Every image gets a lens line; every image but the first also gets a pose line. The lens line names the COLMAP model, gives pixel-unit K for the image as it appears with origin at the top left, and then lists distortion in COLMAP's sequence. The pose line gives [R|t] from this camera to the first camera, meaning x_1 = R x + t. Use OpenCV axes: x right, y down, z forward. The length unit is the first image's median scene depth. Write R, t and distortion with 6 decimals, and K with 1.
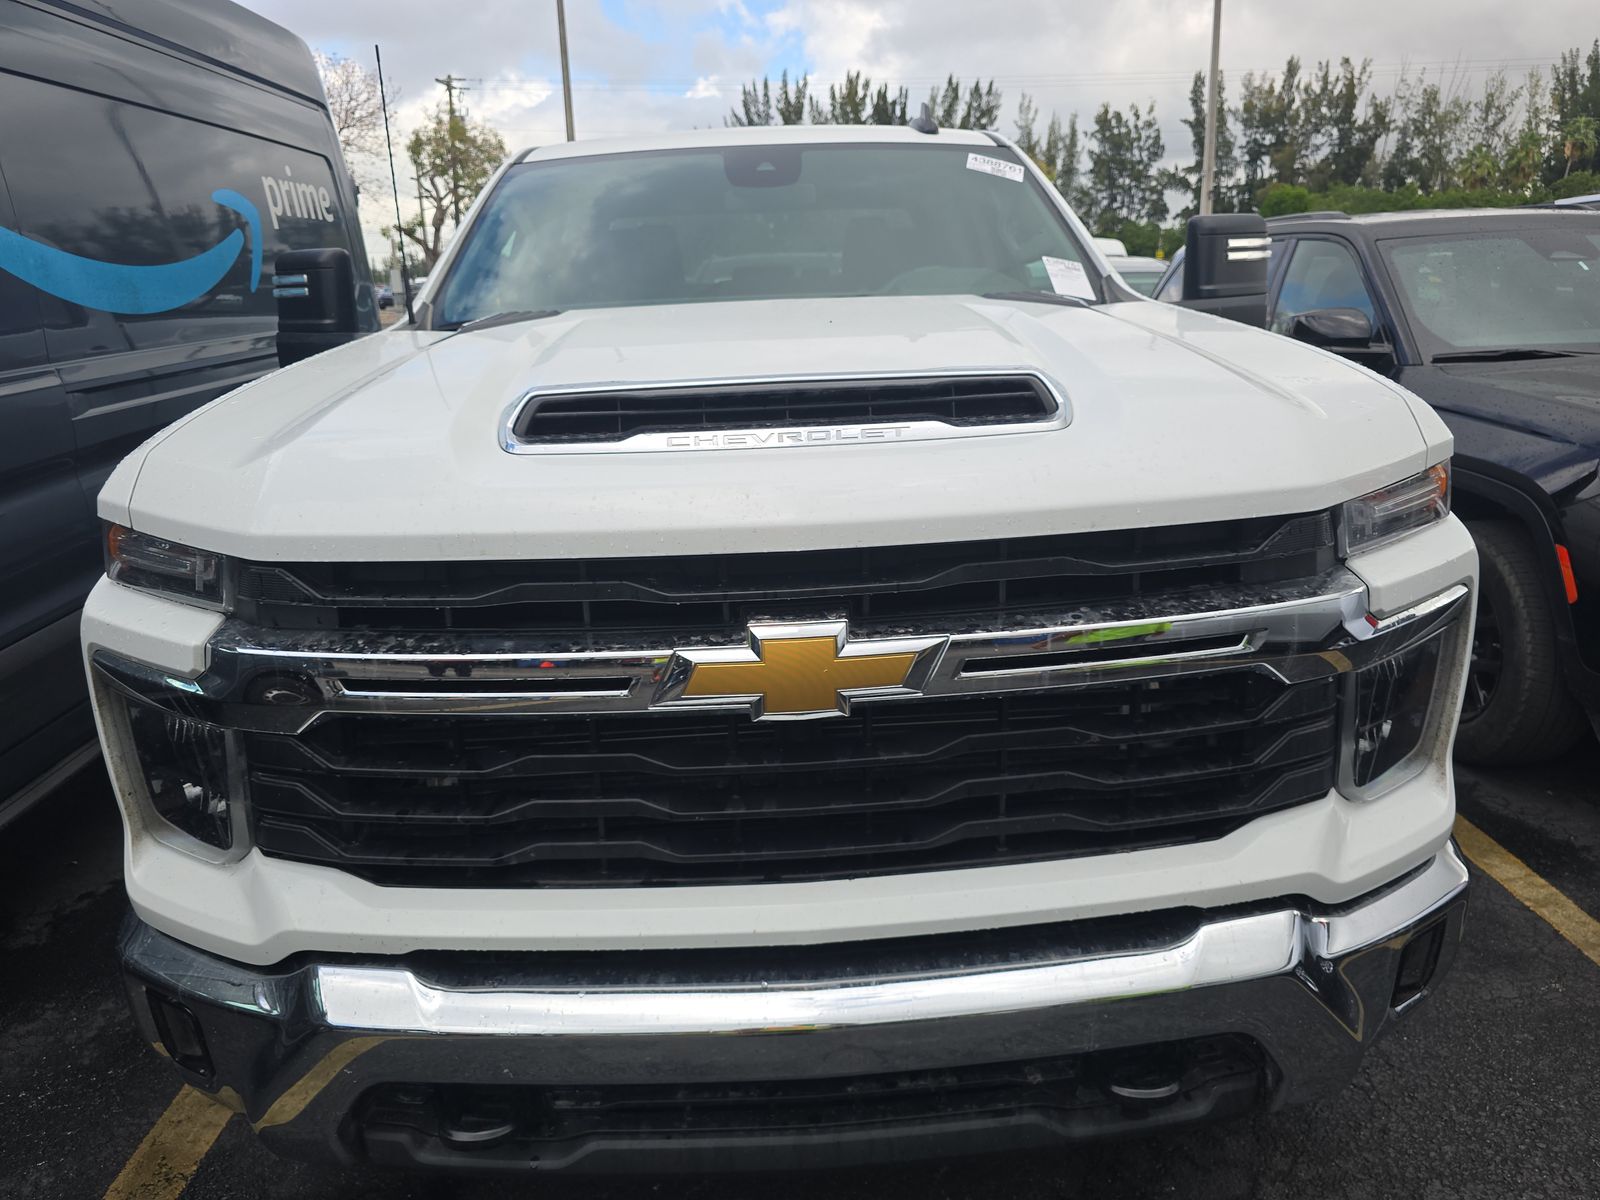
lens RADIAL K [[1103.1, 0, 800.0], [0, 1103.1, 600.0], [0, 0, 1]] dist [0.040316, -0.039860]
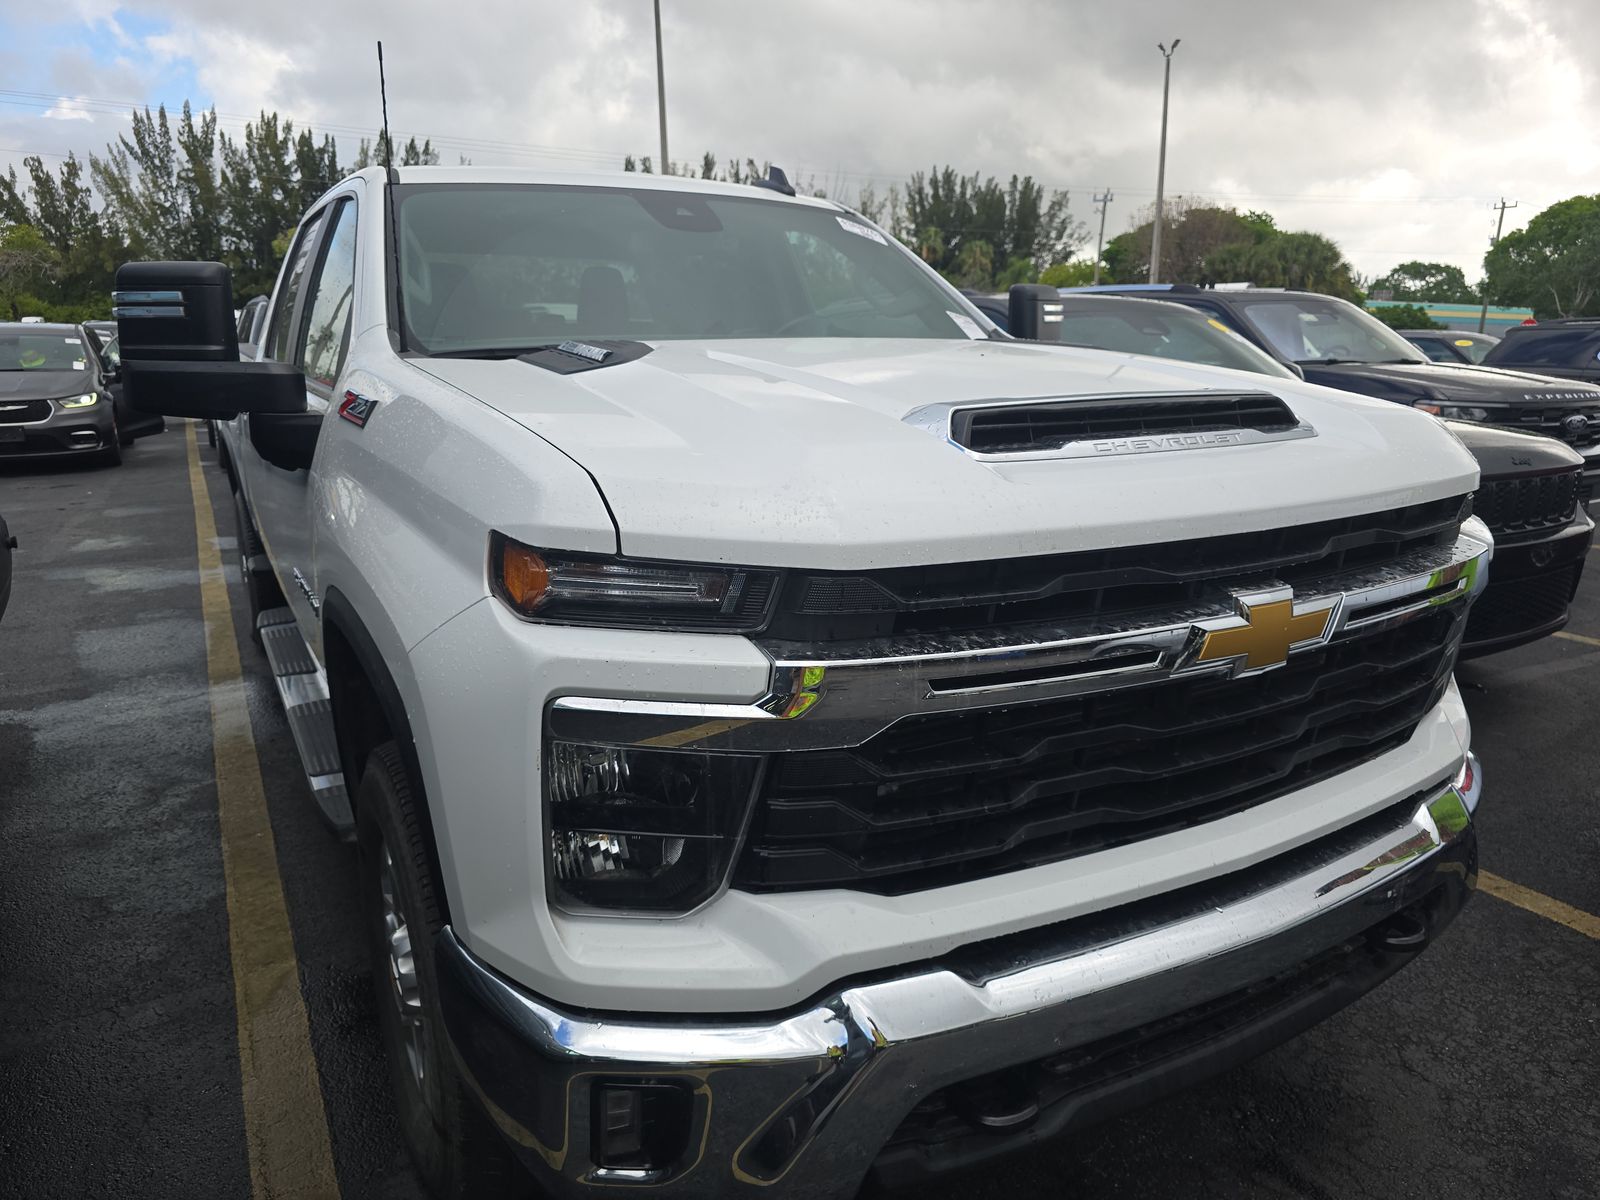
lens RADIAL K [[1103.1, 0, 800.0], [0, 1103.1, 600.0], [0, 0, 1]] dist [0.040316, -0.039860]
pose [[0.884497, -0.073764, 0.460678, -0.468827], [0.098480, 0.994692, -0.029810, 0.007889], [-0.456034, 0.071735, 0.887066, 0.073231]]
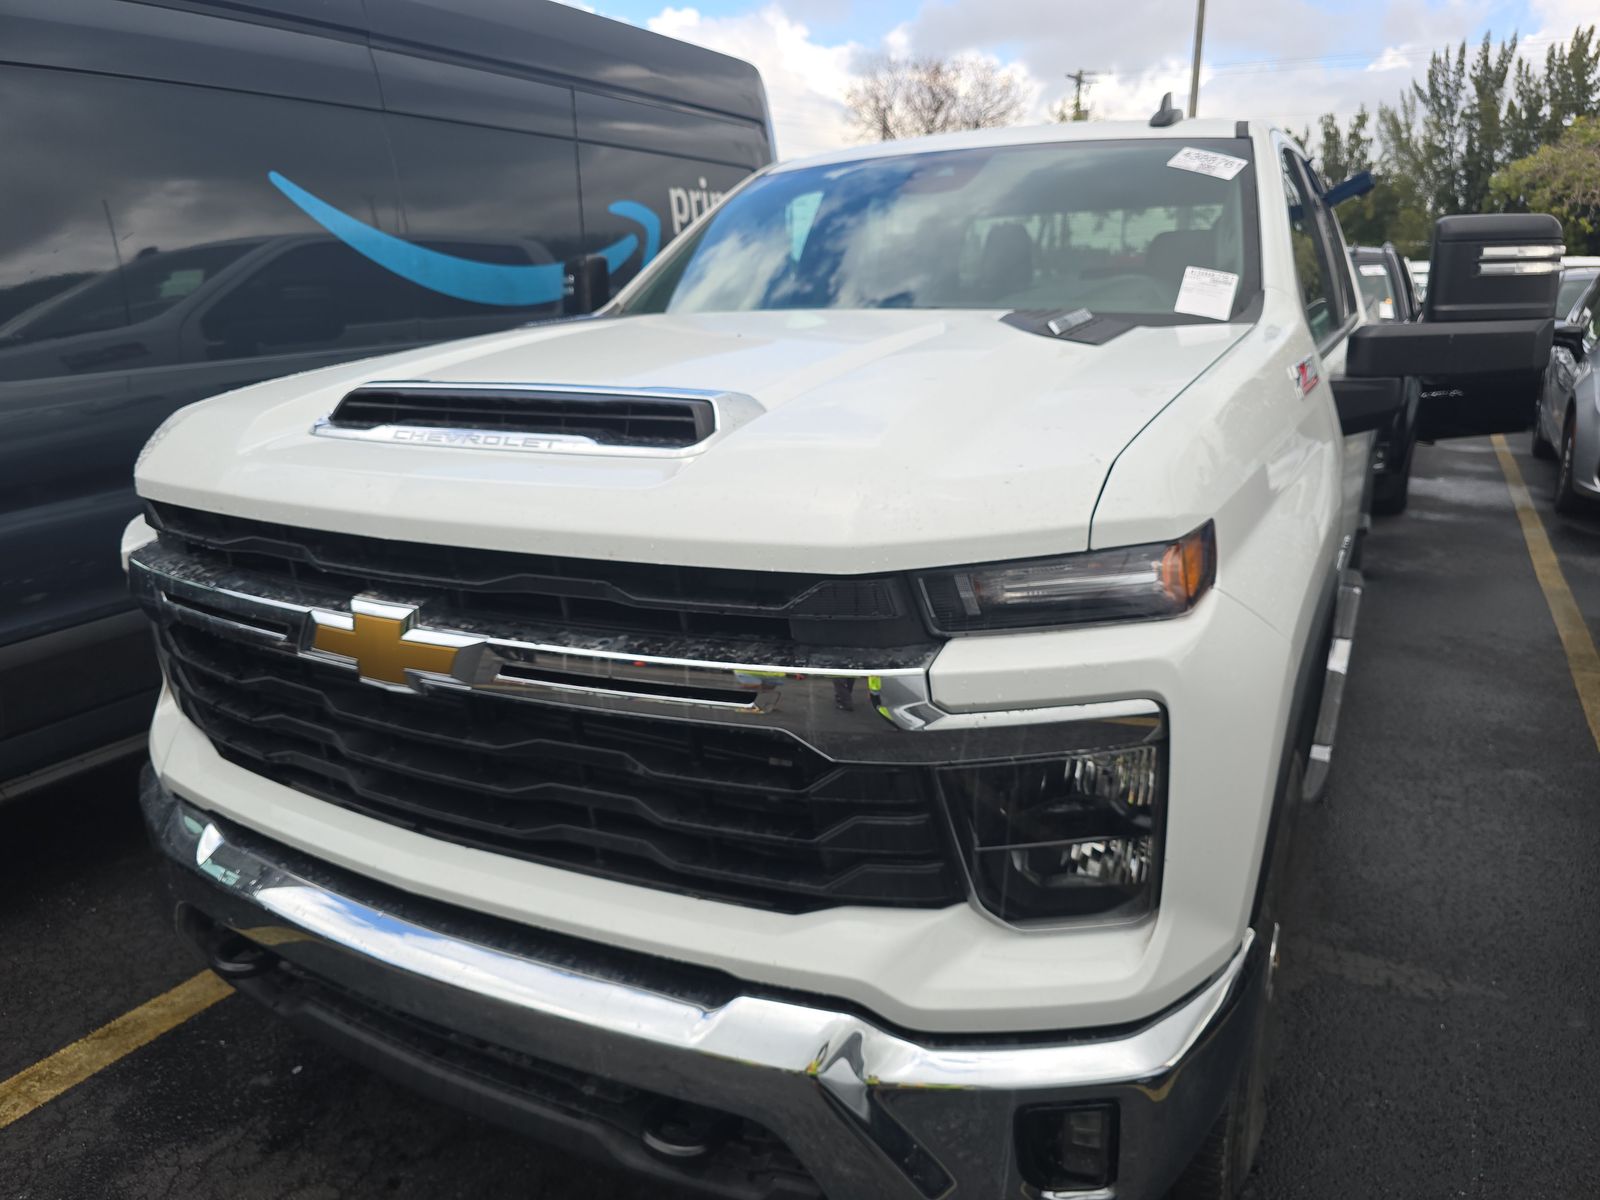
lens RADIAL K [[1103.1, 0, 800.0], [0, 1103.1, 600.0], [0, 0, 1]] dist [0.040316, -0.039860]
pose [[0.858665, 0.158187, -0.487515, 0.424499], [-0.154714, 0.986807, 0.047696, -0.047216], [0.488628, 0.034470, 0.871811, 0.102589]]
